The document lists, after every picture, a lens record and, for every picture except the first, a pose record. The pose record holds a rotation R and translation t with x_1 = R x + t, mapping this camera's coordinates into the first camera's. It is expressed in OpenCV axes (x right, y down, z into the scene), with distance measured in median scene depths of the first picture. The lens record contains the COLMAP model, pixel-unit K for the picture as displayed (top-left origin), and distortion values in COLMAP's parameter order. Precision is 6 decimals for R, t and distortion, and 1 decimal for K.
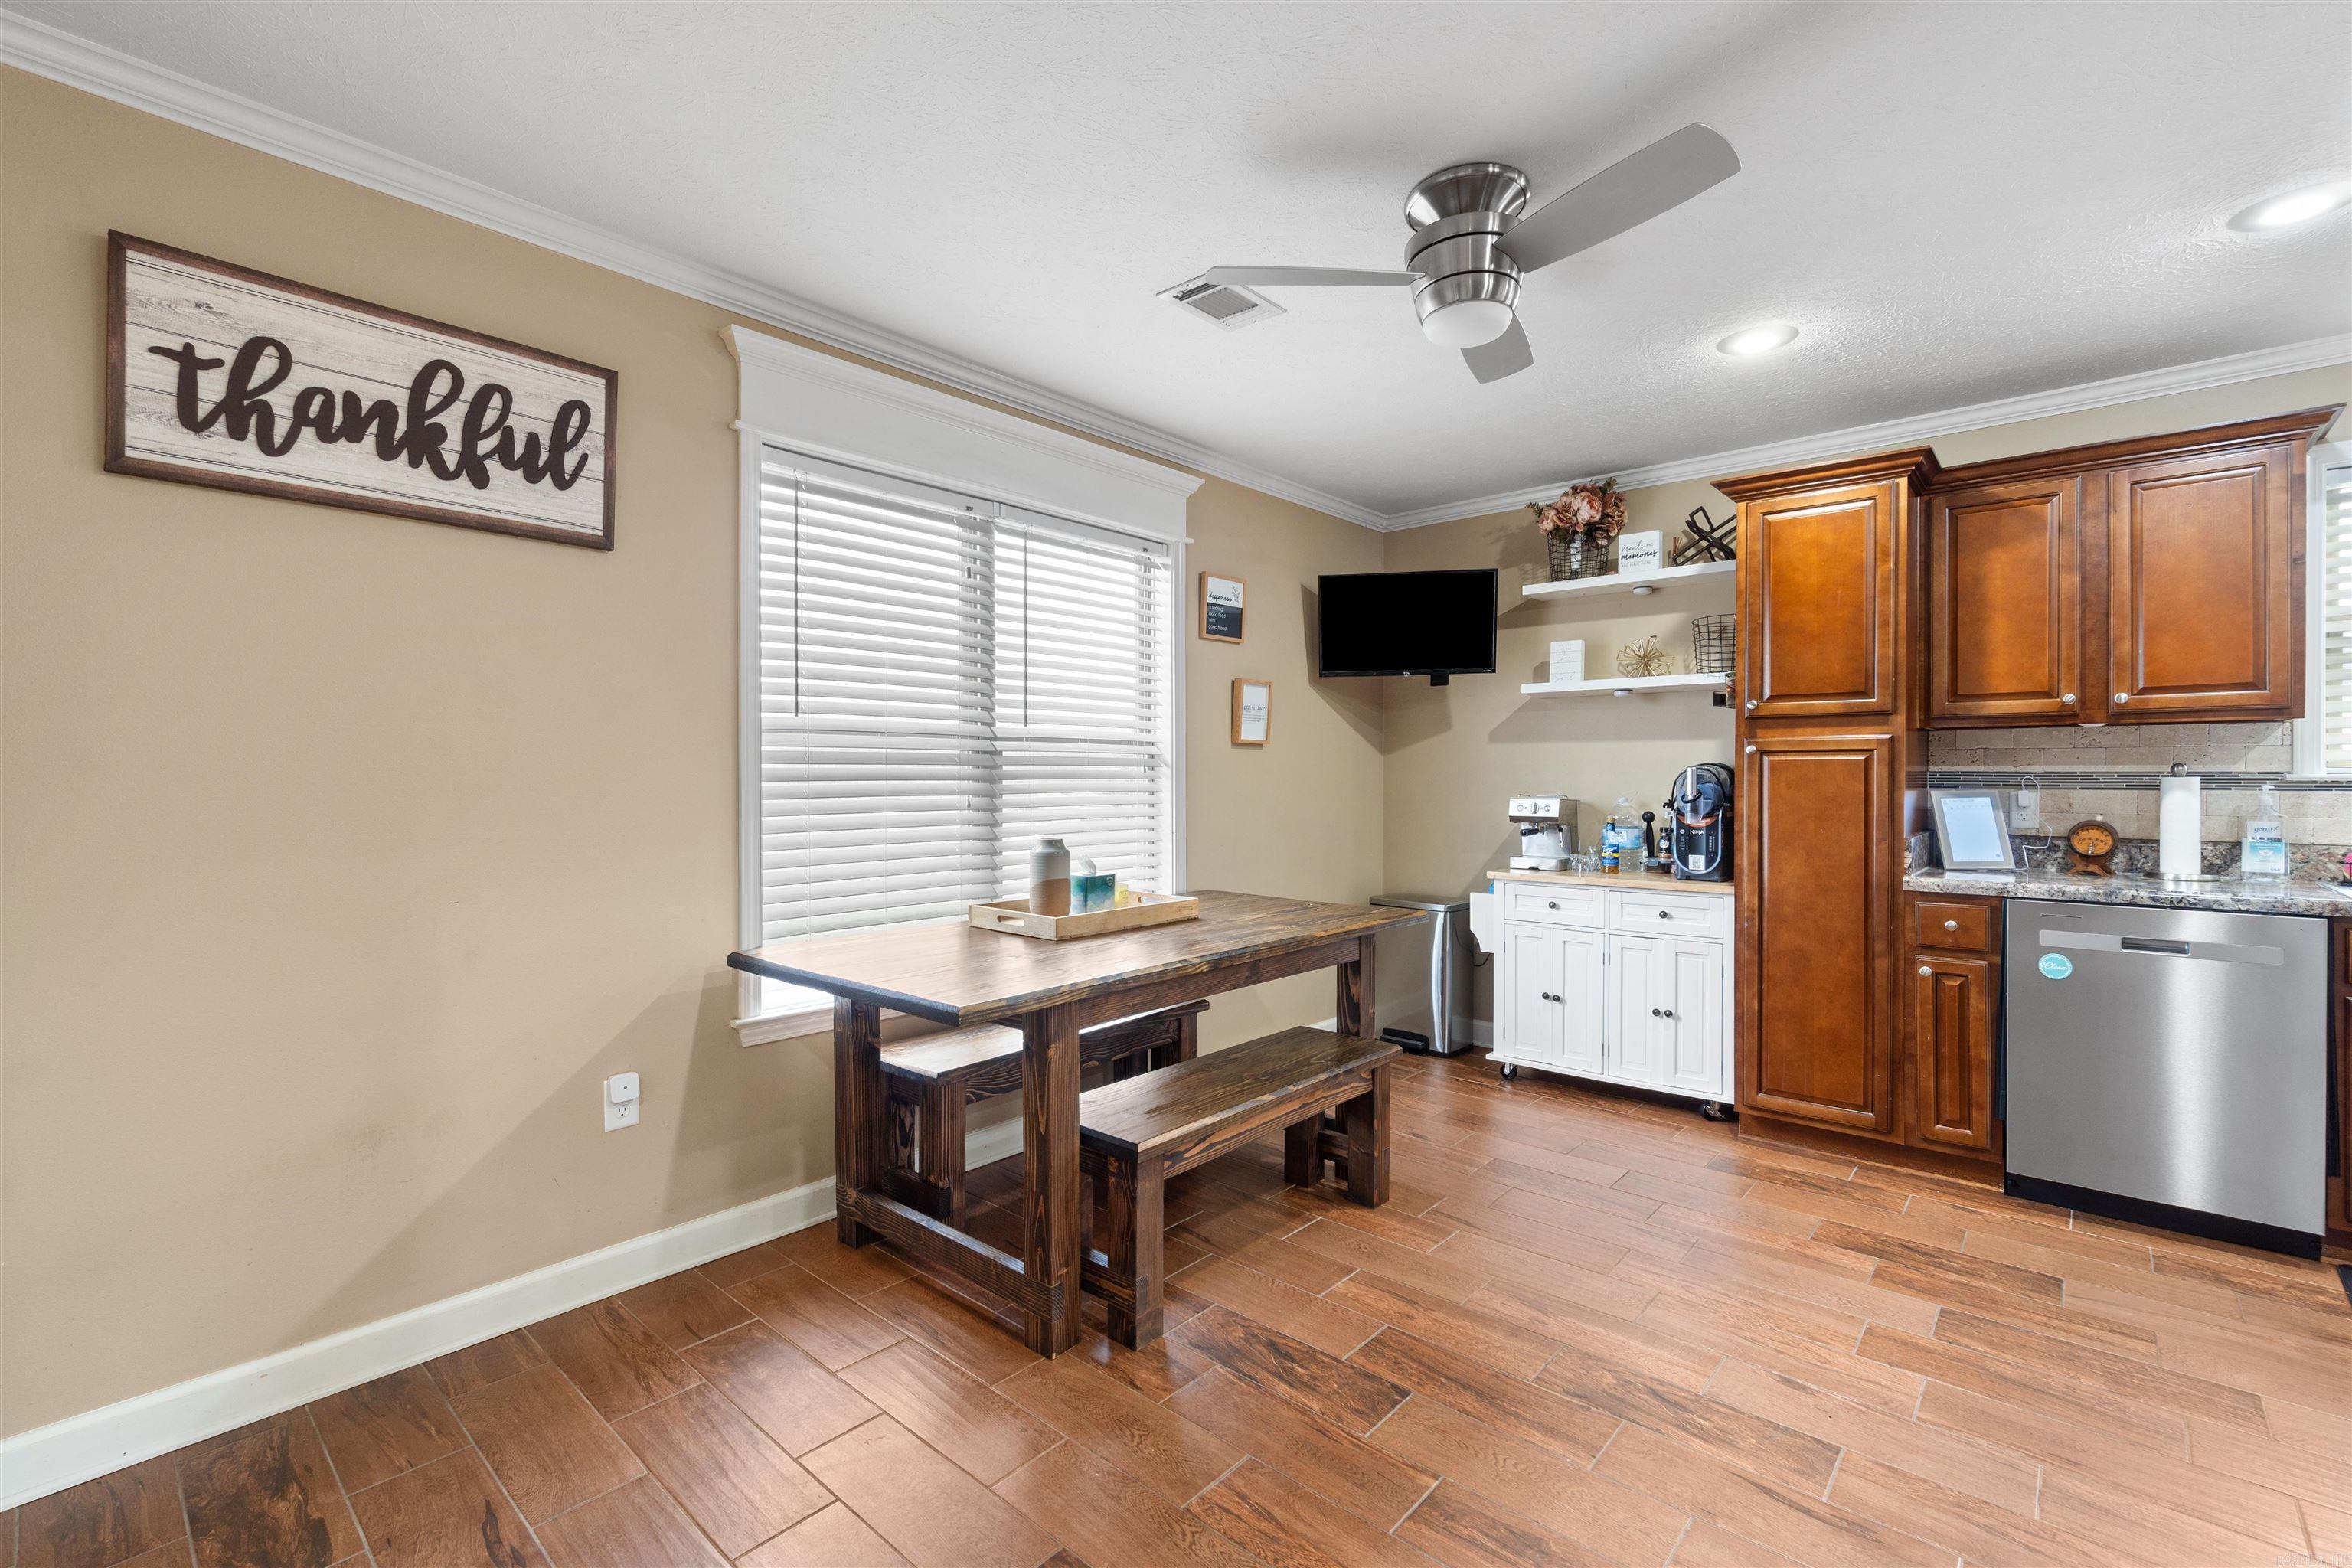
lens RADIAL K [[1012.4, 0, 1157.1], [0, 1012.4, 785.4], [0, 0, 1]] dist [-0.007915, 0.001480]
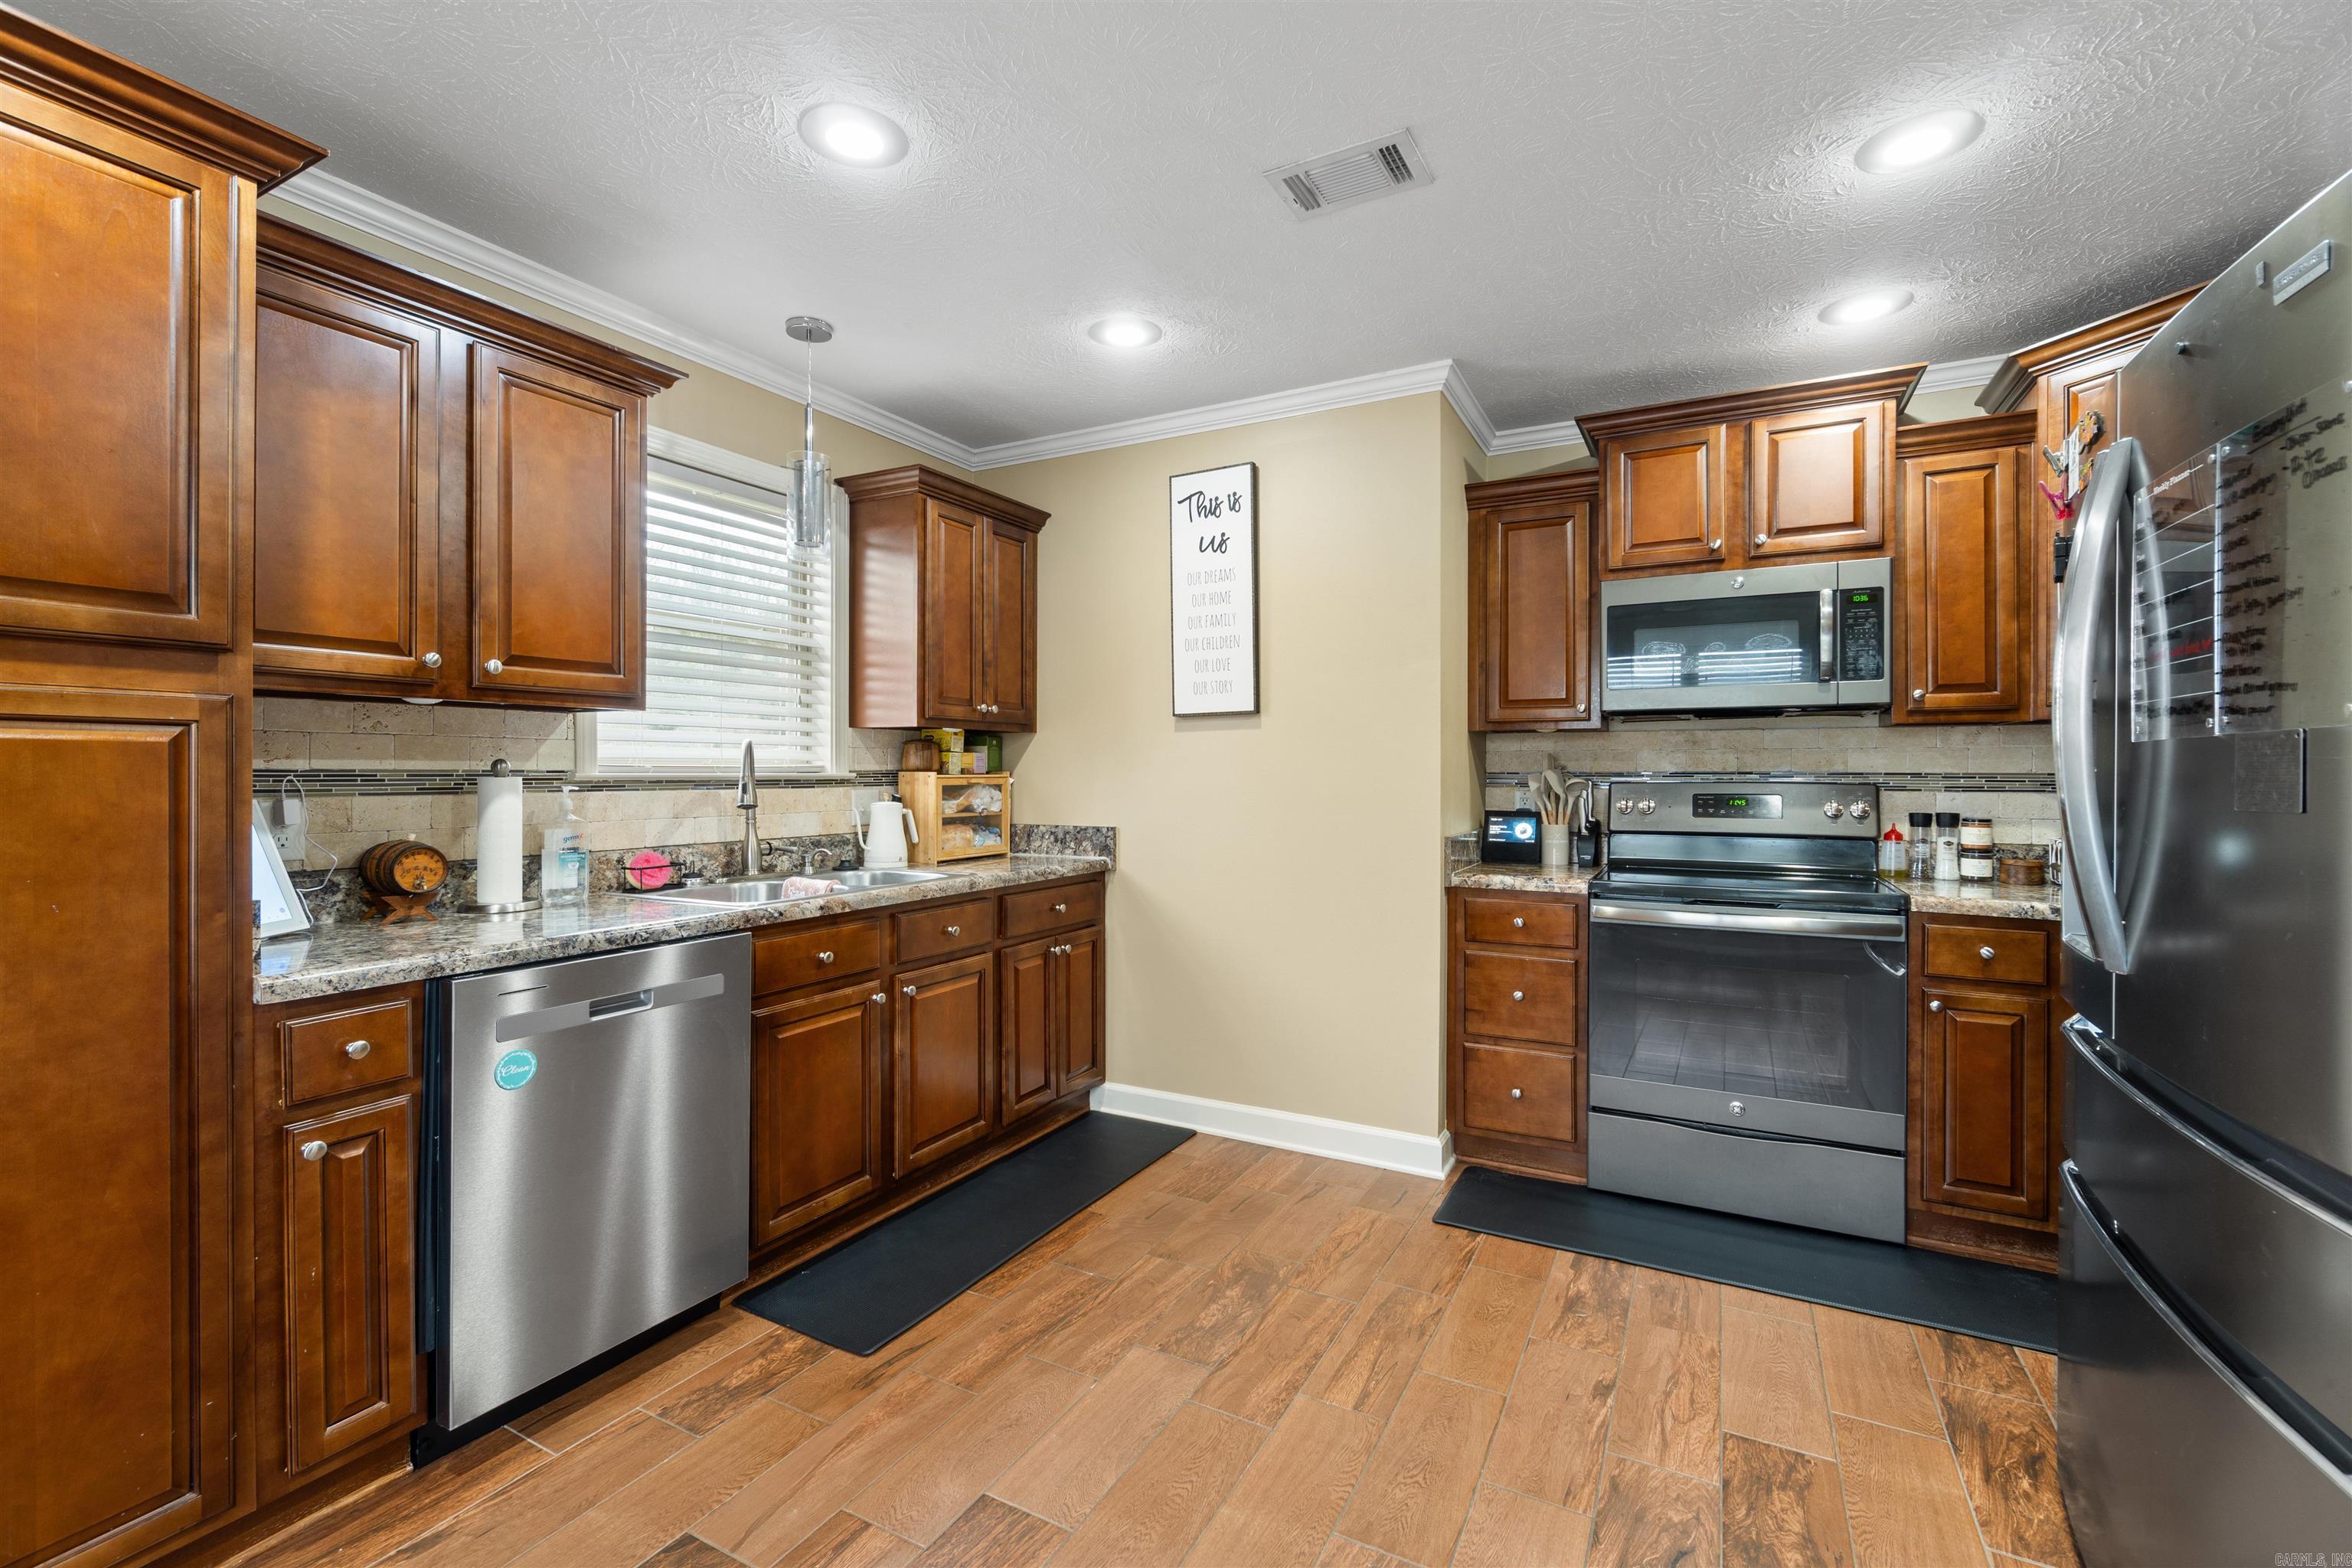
lens RADIAL K [[1012.4, 0, 1180.8], [0, 1012.4, 775.2], [0, 0, 1]] dist [-0.007915, 0.001480]
pose [[-0.249278, -0.003121, 0.968427, 0.142960], [0.009916, 0.999934, 0.005775, -0.008902], [-0.968381, 0.011042, -0.249230, 0.685418]]
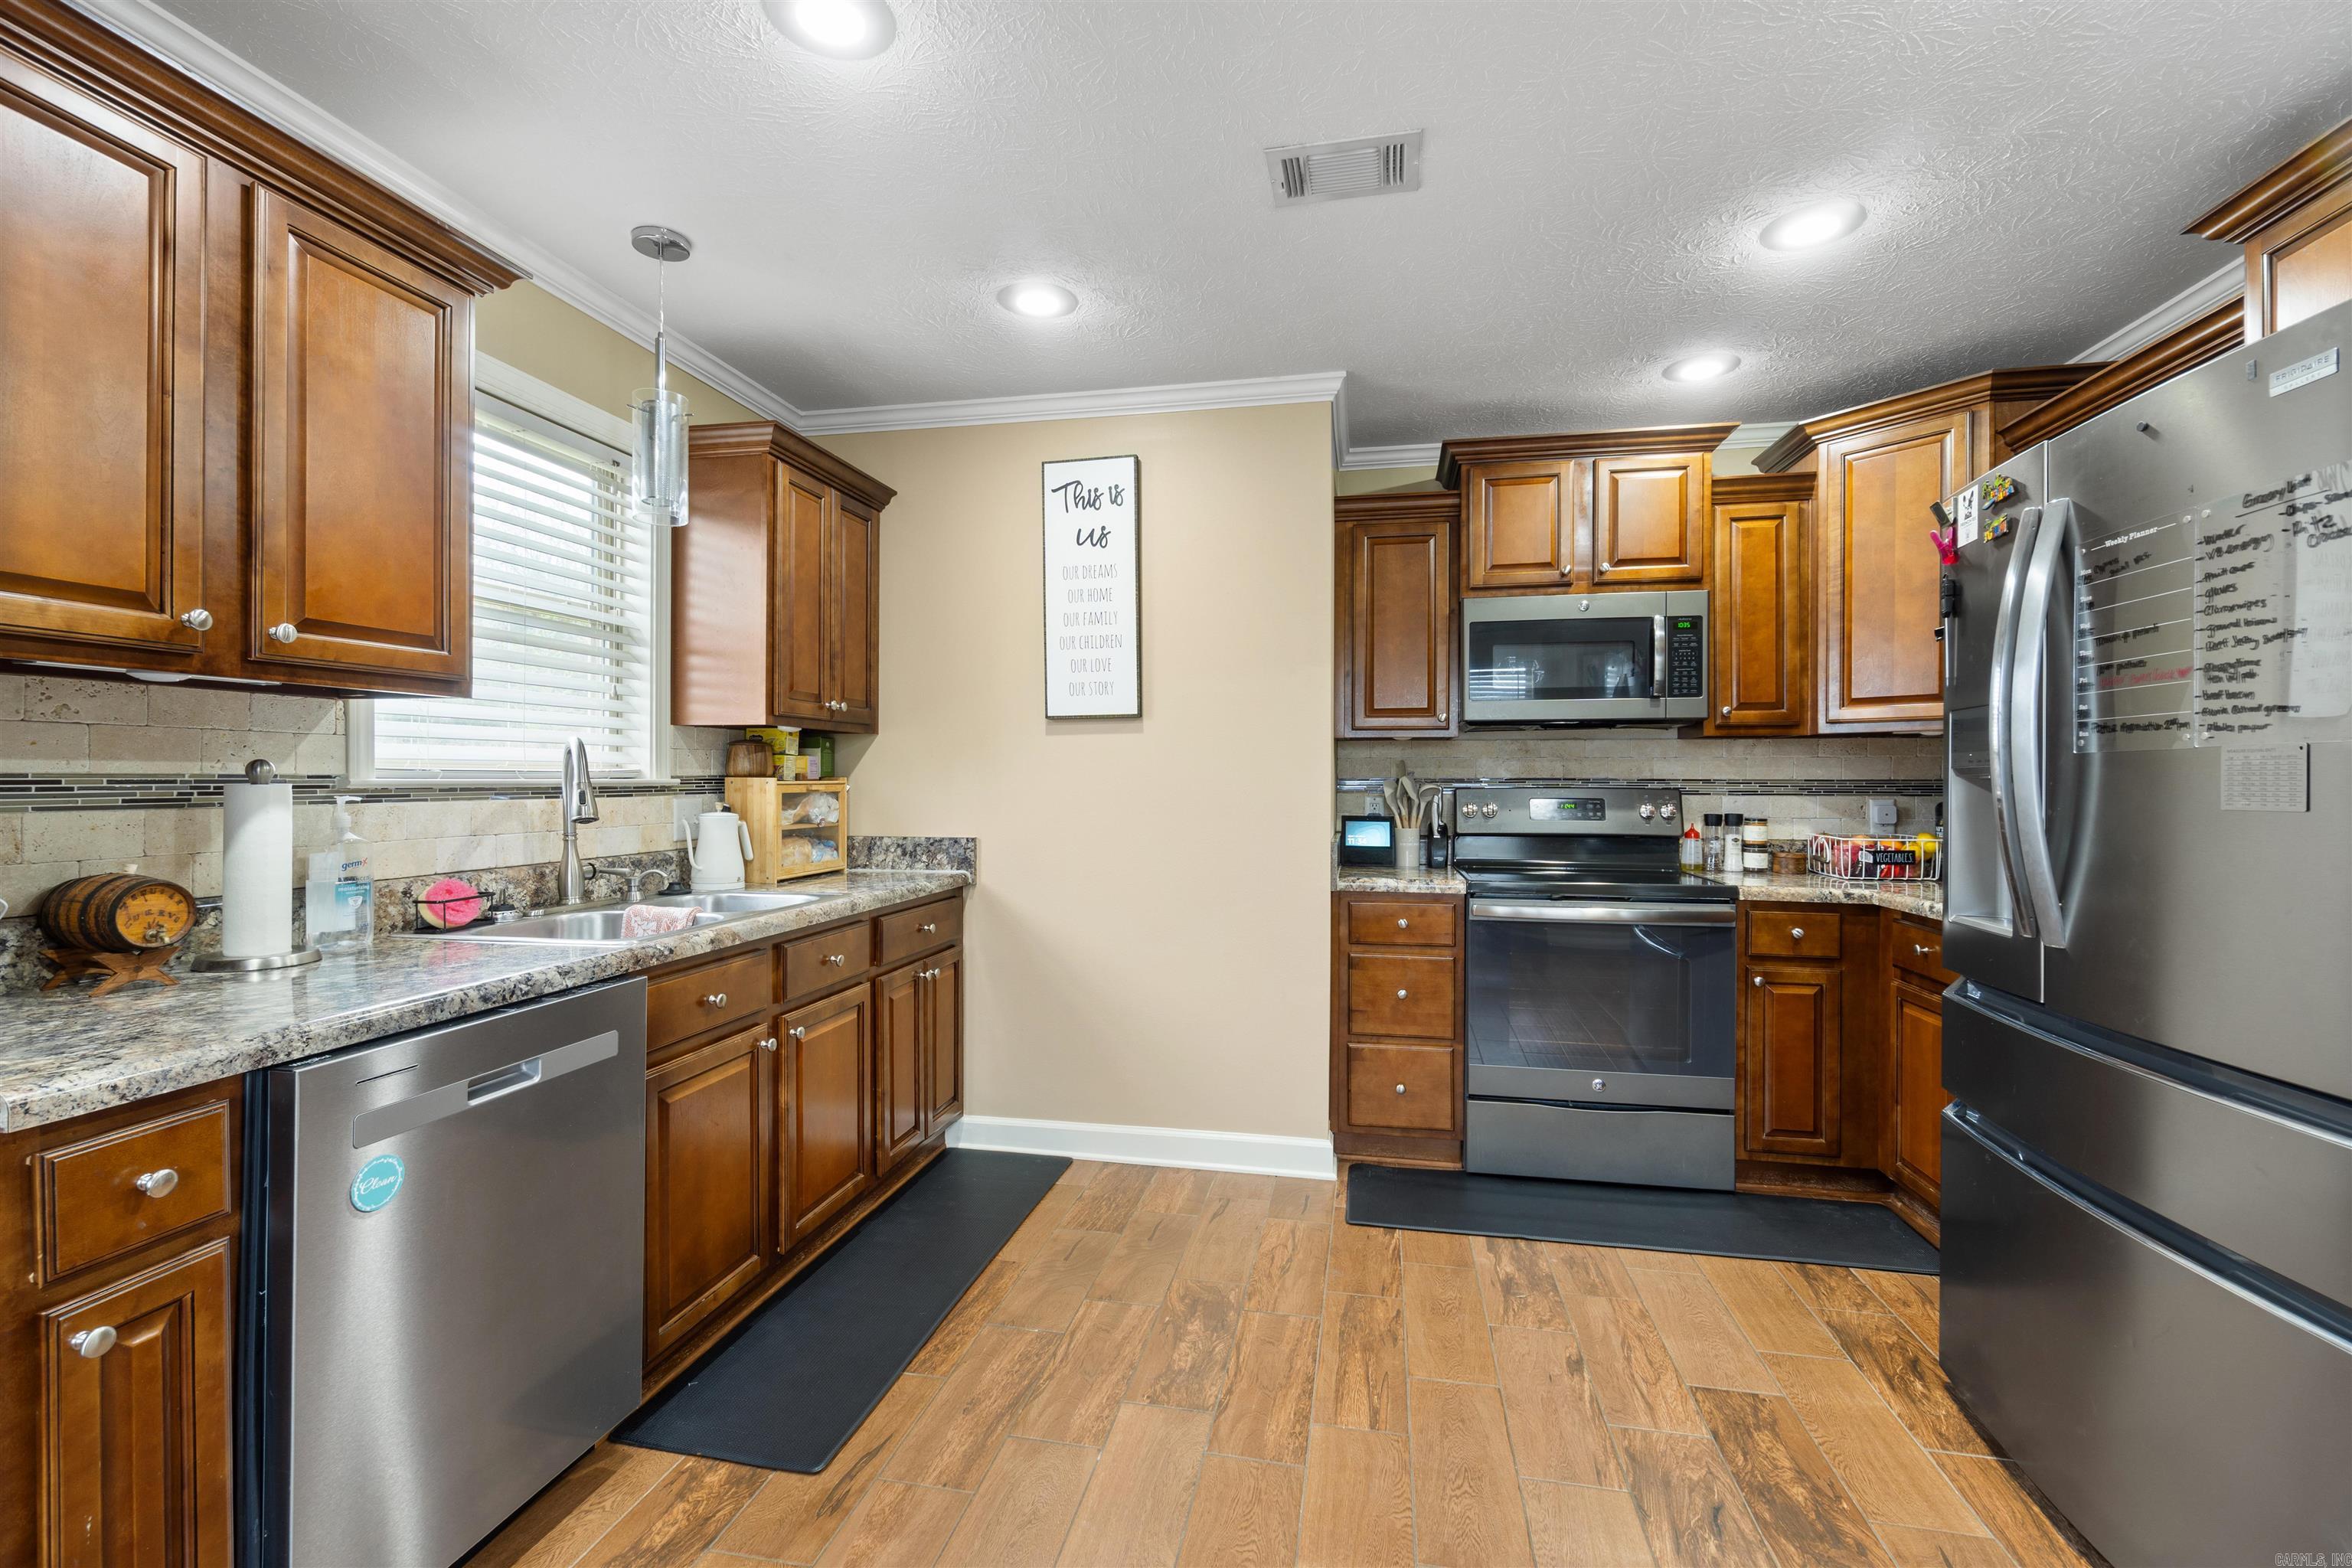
lens RADIAL K [[1012.4, 0, 1177.6], [0, 1012.4, 782.5], [0, 0, 1]] dist [-0.007915, 0.001480]
pose [[-0.522905, -0.003870, 0.852382, 0.265867], [0.008230, 0.999920, 0.009588, -0.010305], [-0.852351, 0.012029, -0.522832, 0.850845]]
